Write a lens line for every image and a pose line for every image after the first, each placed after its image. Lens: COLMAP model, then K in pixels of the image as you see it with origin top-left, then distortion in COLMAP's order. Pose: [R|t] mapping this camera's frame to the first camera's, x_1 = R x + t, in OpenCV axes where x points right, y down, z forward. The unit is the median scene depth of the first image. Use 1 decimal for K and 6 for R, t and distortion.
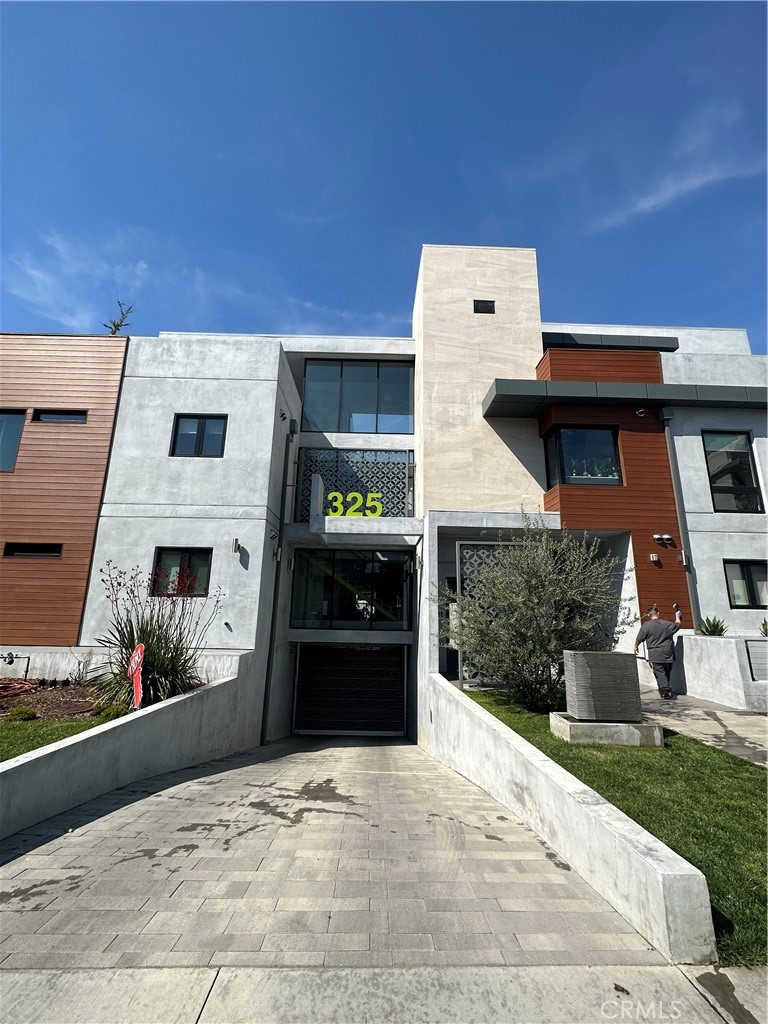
lens RADIAL K [[411.1, 0, 382.9], [0, 411.1, 521.8], [0, 0, 1]] dist [-0.000194, 0.000120]
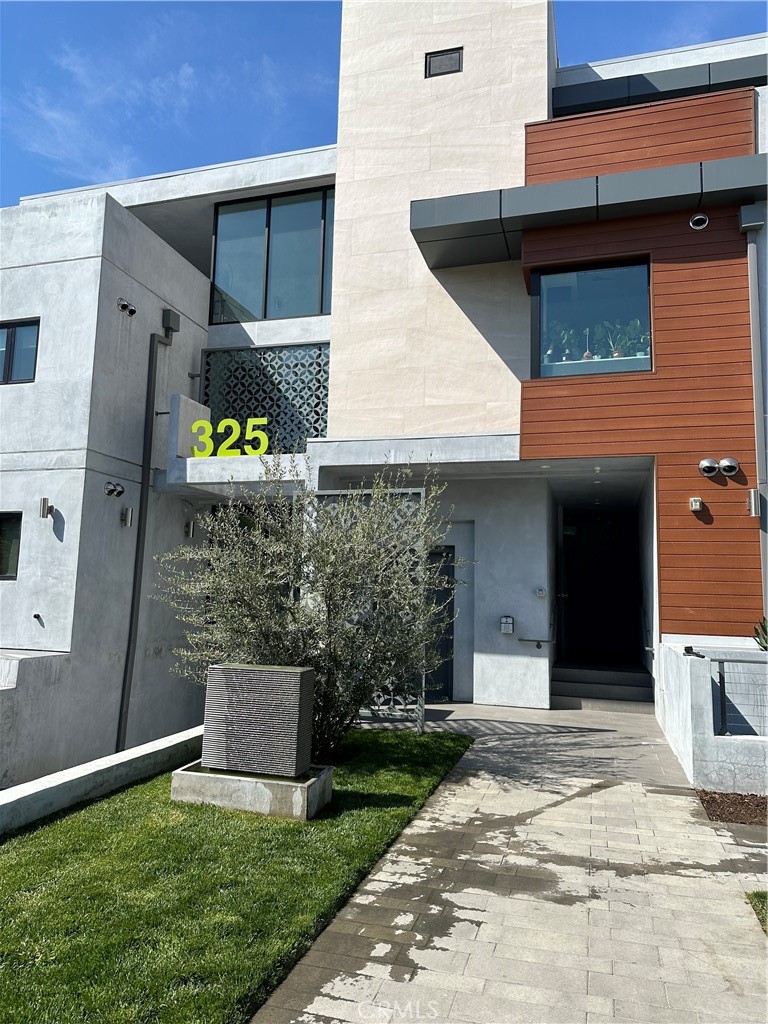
lens RADIAL K [[674.3, 0, 388.4], [0, 674.3, 520.8], [0, 0, 1]] dist [0.034977, -0.035845]
pose [[0.957874, -0.027301, -0.285886, 0.474761], [0.055268, 0.994388, 0.090215, 0.006284], [0.281819, -0.102215, 0.954007, 0.044831]]
